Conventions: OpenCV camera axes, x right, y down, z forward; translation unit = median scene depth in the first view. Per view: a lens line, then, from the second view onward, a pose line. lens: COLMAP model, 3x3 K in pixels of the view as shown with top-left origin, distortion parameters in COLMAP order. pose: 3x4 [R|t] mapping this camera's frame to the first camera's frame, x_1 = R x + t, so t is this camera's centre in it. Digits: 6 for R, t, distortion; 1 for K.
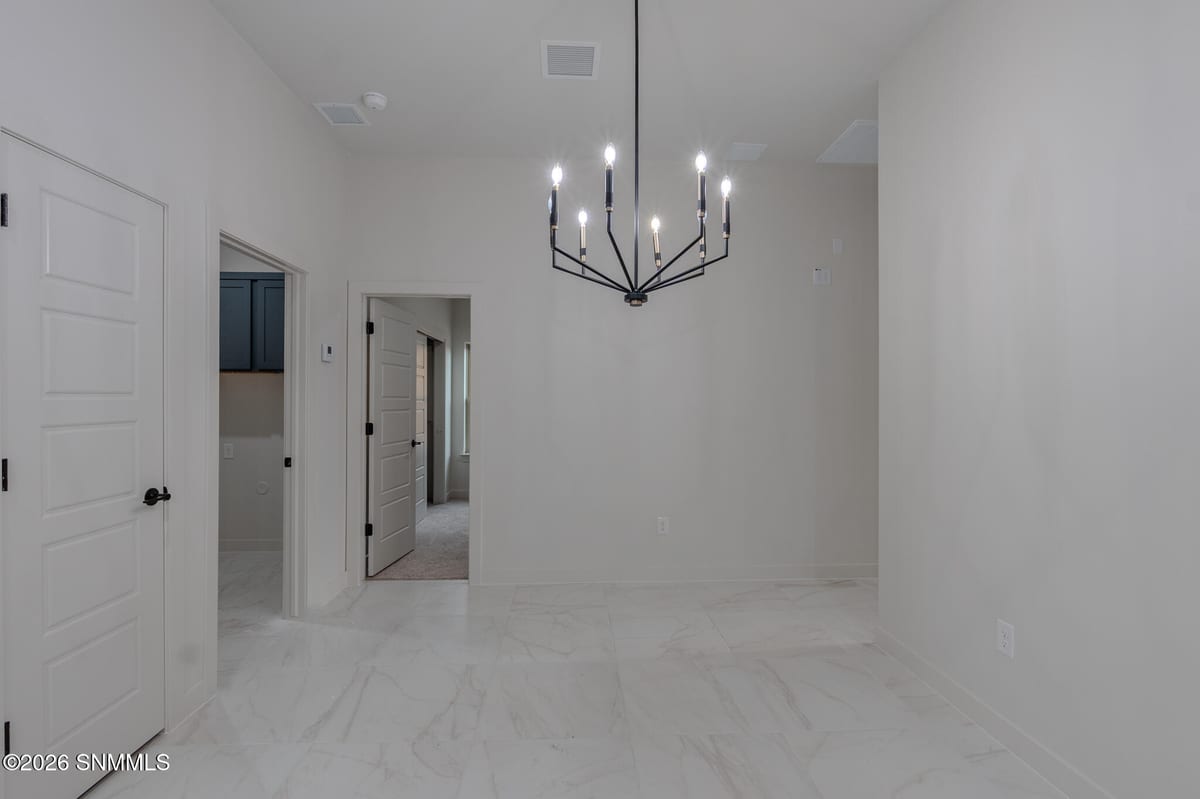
lens RADIAL K [[544.6, 0, 596.8], [0, 544.6, 400.7], [0, 0, 1]] dist [-0.007082, -0.000209]
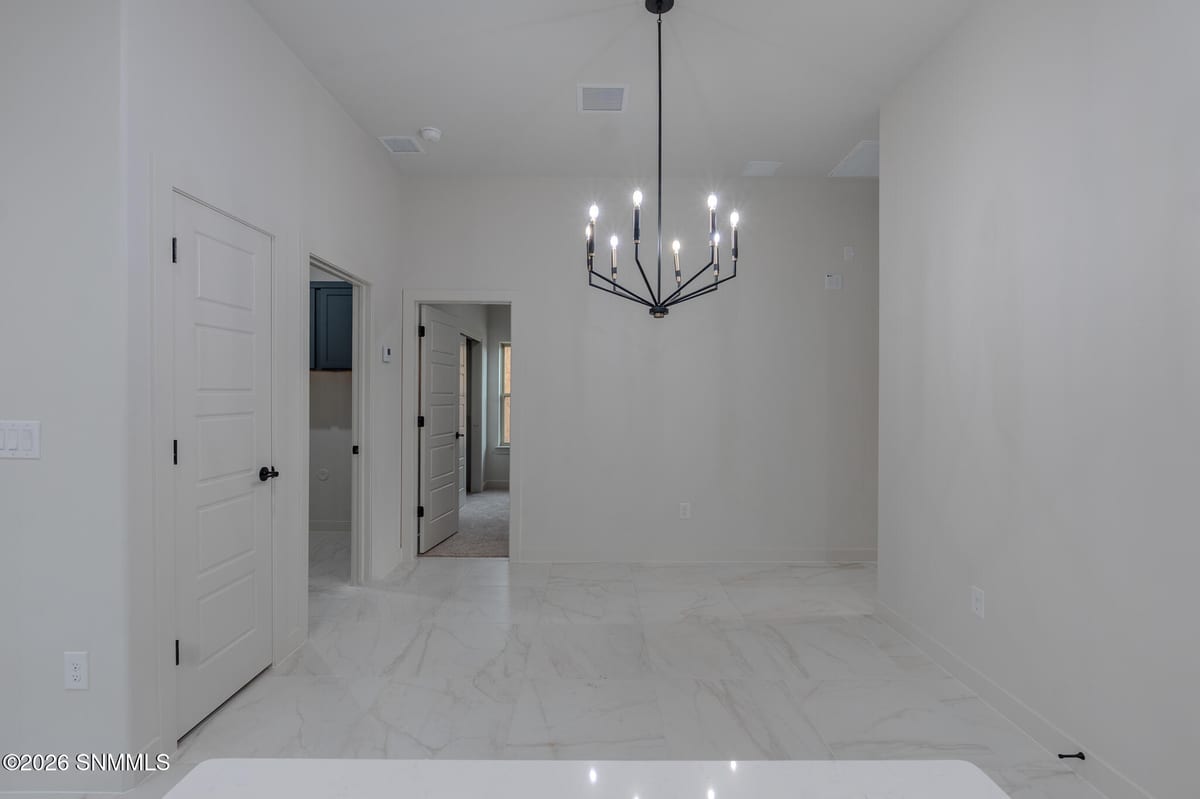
lens RADIAL K [[544.6, 0, 597.4], [0, 544.6, 400.3], [0, 0, 1]] dist [-0.007082, -0.000209]
pose [[0.998926, 0.002048, -0.046282, -0.005257], [-0.001785, 0.999982, 0.005725, 0.000870], [0.046293, -0.005636, 0.998912, -0.146824]]
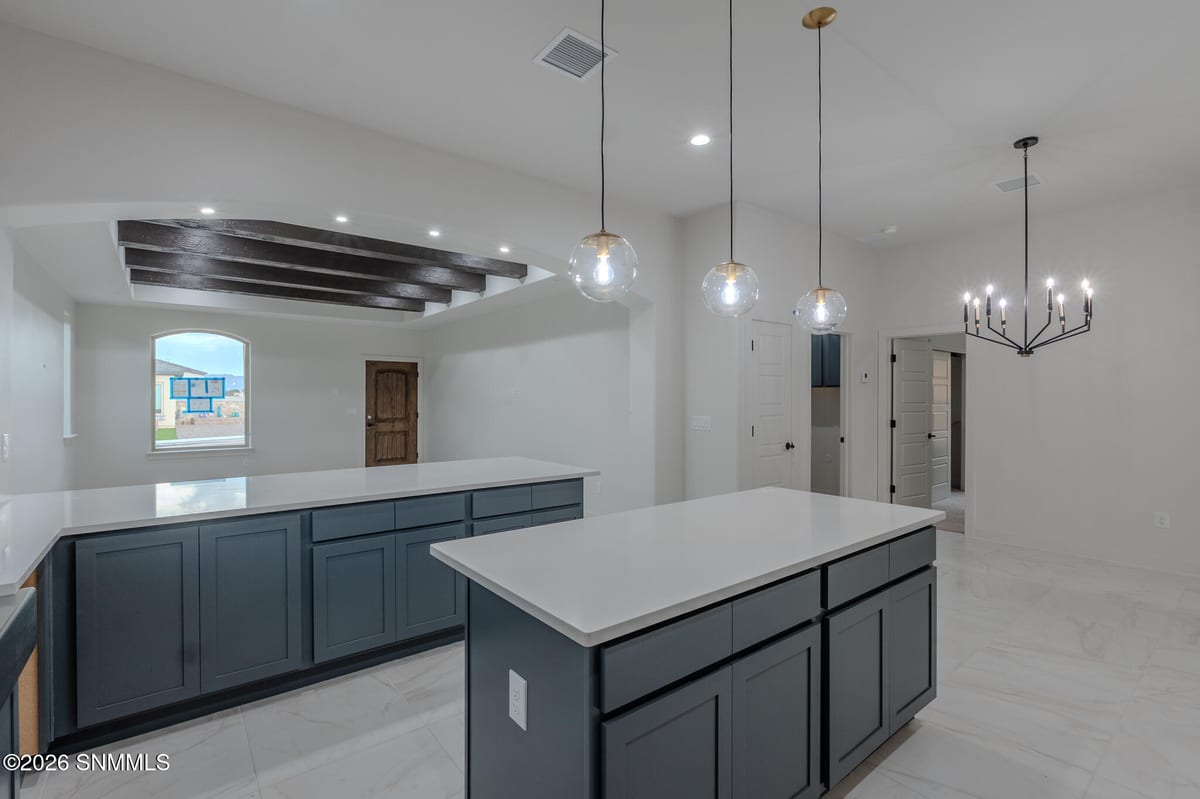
lens RADIAL K [[544.6, 0, 594.0], [0, 544.6, 397.2], [0, 0, 1]] dist [-0.007082, -0.000209]
pose [[0.579783, -0.002733, -0.814767, 0.497042], [-0.000512, 0.999993, -0.003719, -0.024972], [0.814771, 0.002574, 0.579777, -0.840472]]
